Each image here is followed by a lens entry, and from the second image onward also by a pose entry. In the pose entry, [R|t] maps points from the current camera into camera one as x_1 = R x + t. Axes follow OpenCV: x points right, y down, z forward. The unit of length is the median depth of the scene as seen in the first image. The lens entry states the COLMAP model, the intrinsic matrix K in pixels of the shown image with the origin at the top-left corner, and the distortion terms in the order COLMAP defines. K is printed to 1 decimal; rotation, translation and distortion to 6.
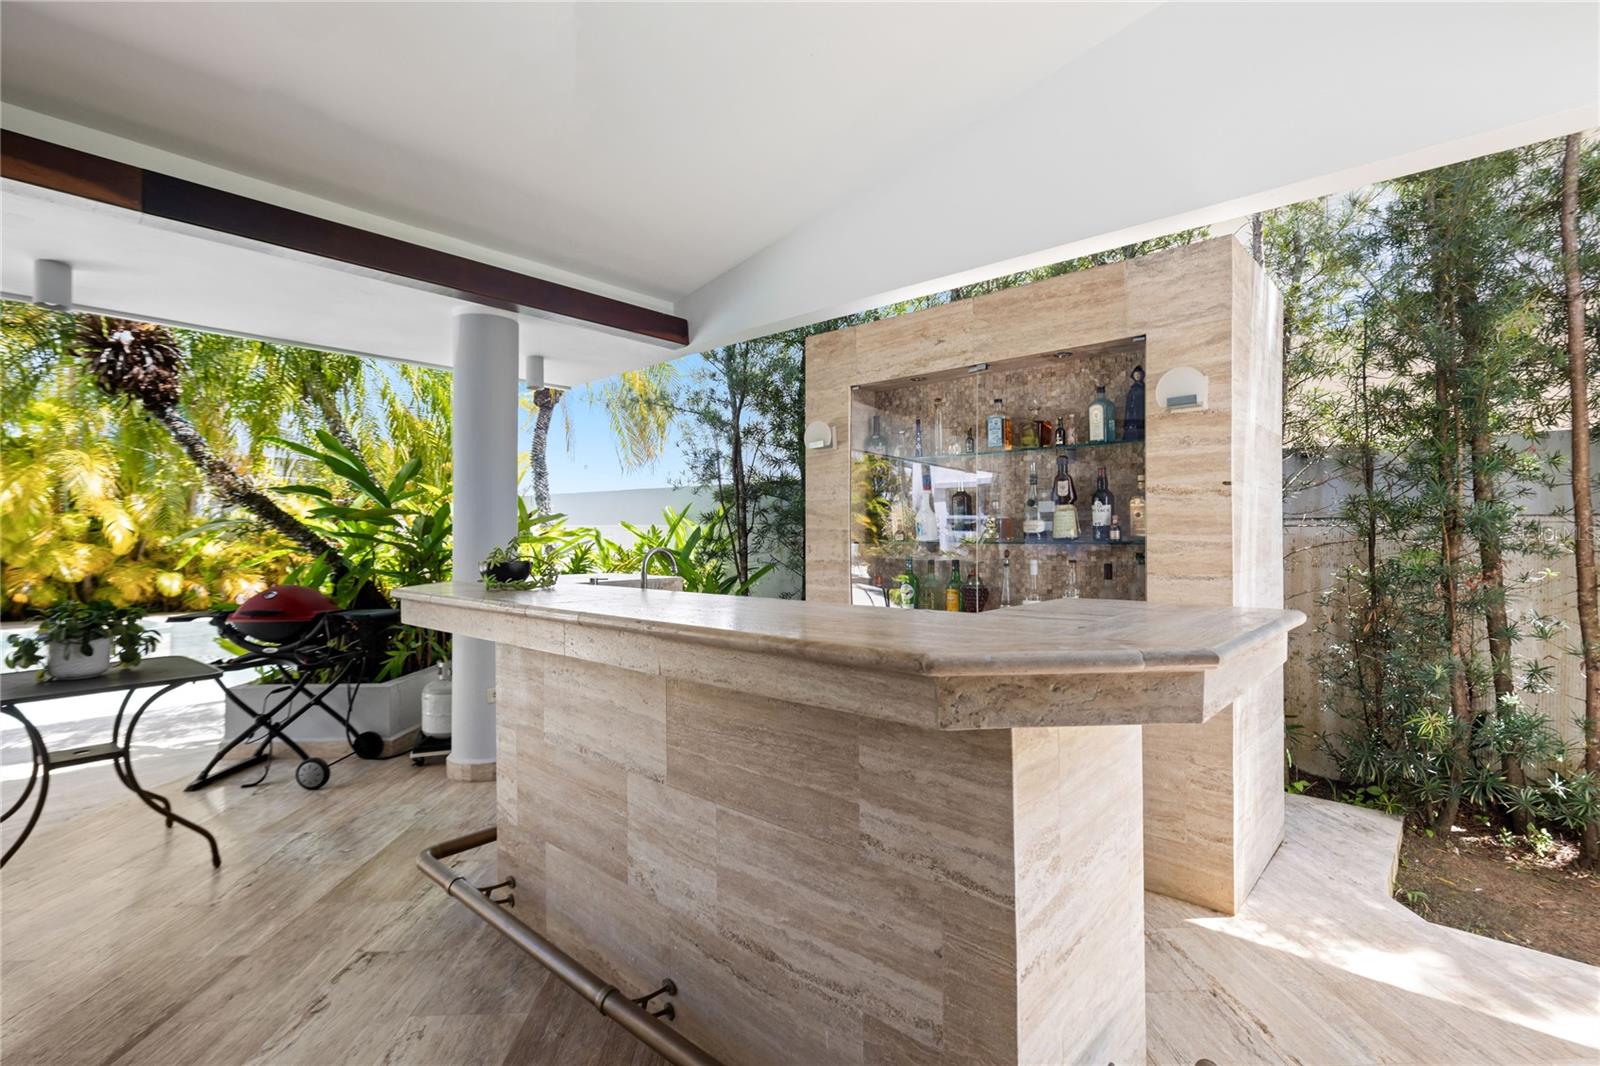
lens RADIAL K [[734.0, 0, 803.1], [0, 734.0, 530.7], [0, 0, 1]] dist [0.003646, 0.000272]
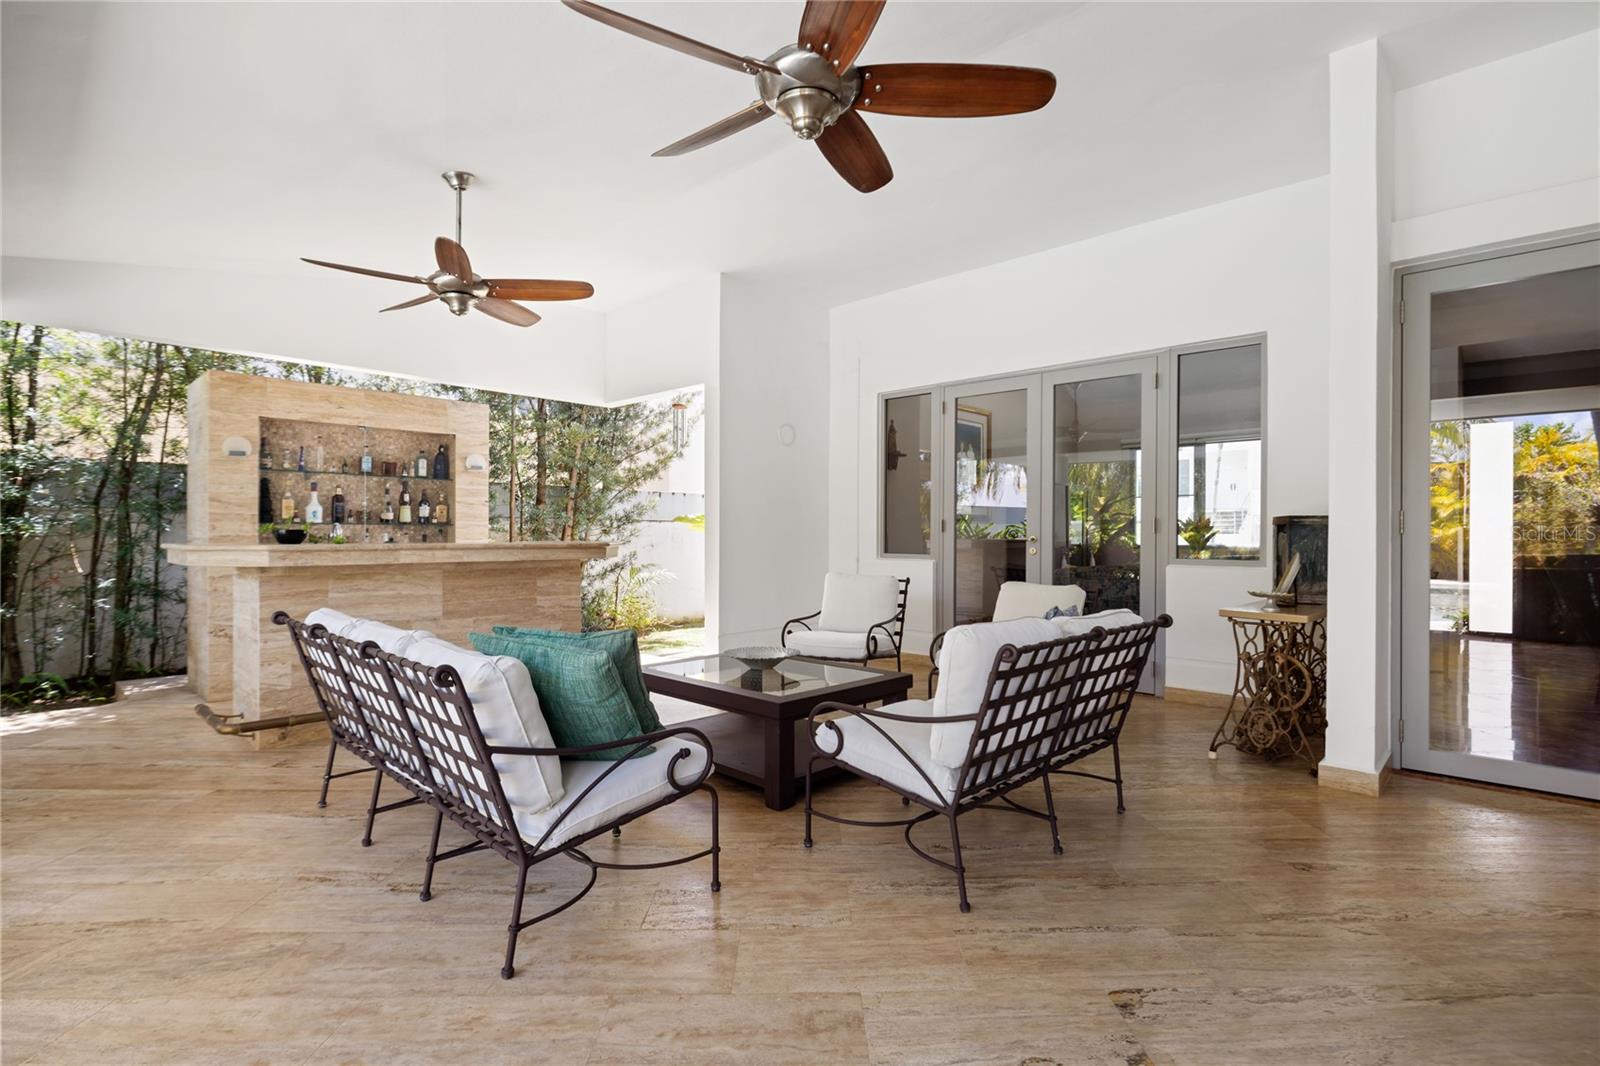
lens RADIAL K [[774.0, 0, 808.8], [0, 774.0, 534.2], [0, 0, 1]] dist [-0.001016, -0.000100]
pose [[0.031951, 0.002461, 0.999486, -2.174674], [-0.015847, 0.999873, -0.001956, 0.038003], [-0.999364, -0.015776, 0.031986, -0.239267]]
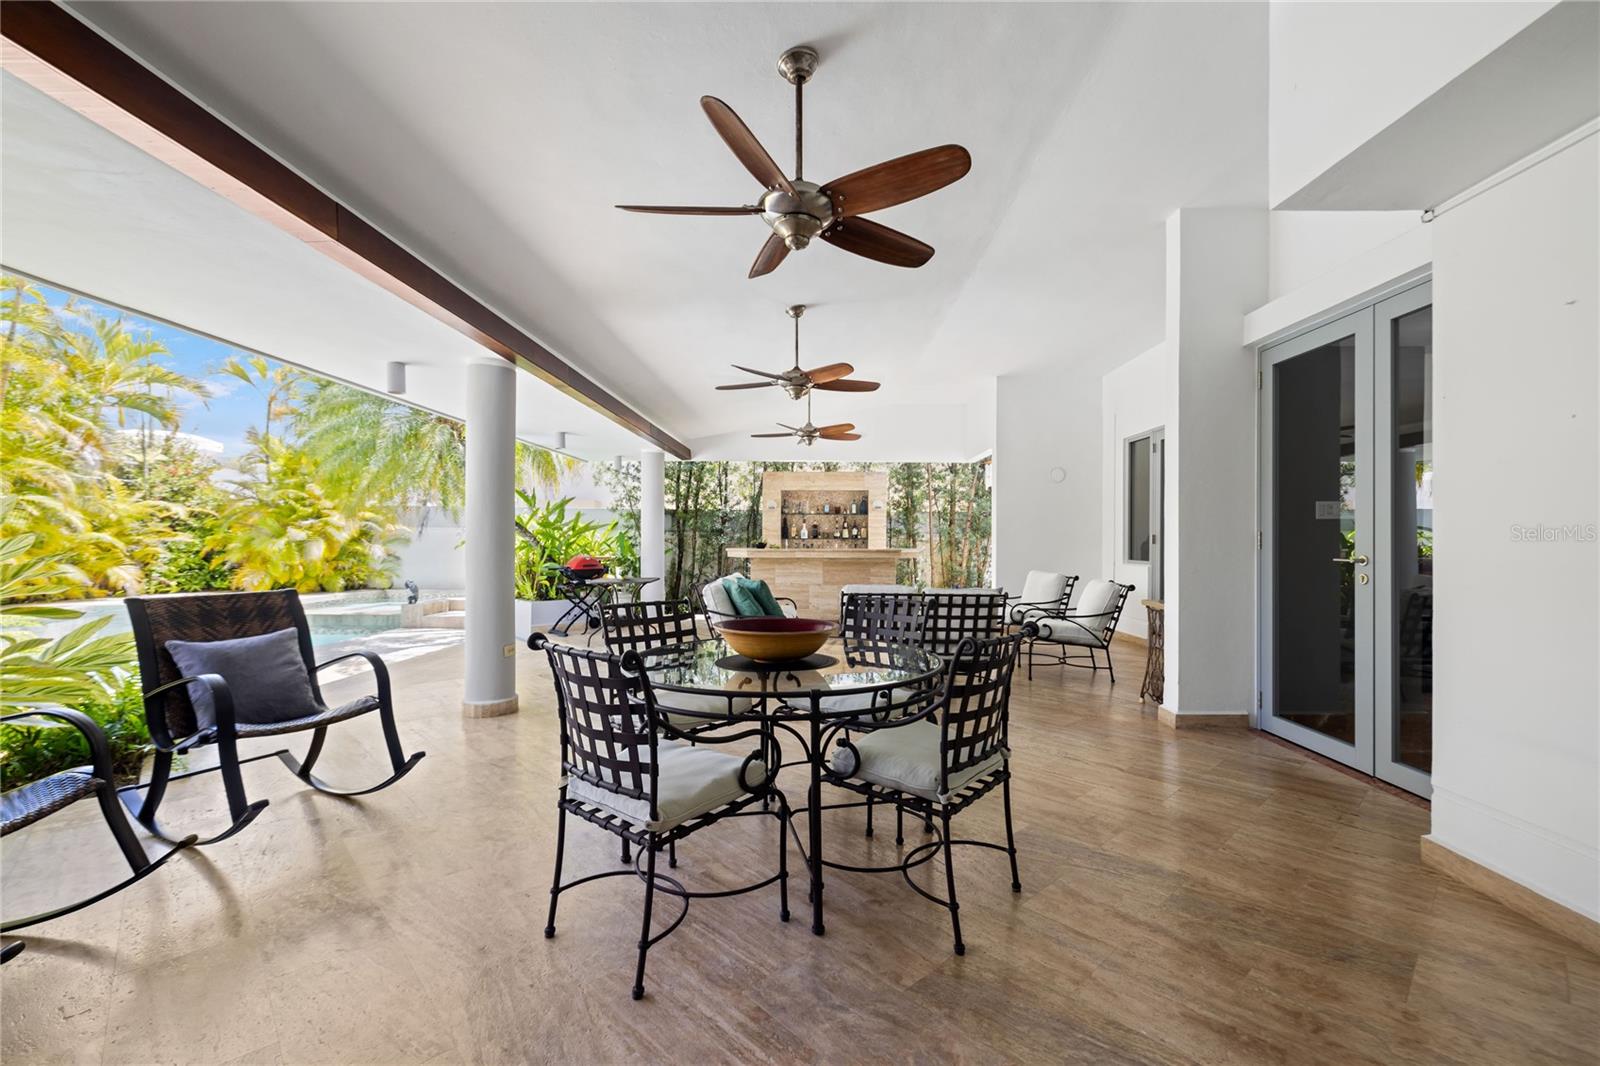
lens RADIAL K [[672.3, 0, 798.7], [0, 672.3, 536.3], [0, 0, 1]] dist [0.000599, 0.000030]
pose [[0.768075, 0.006650, 0.640325, -2.658102], [-0.012679, 0.999908, 0.004824, -0.013791], [-0.640234, -0.011824, 0.768089, -1.998201]]
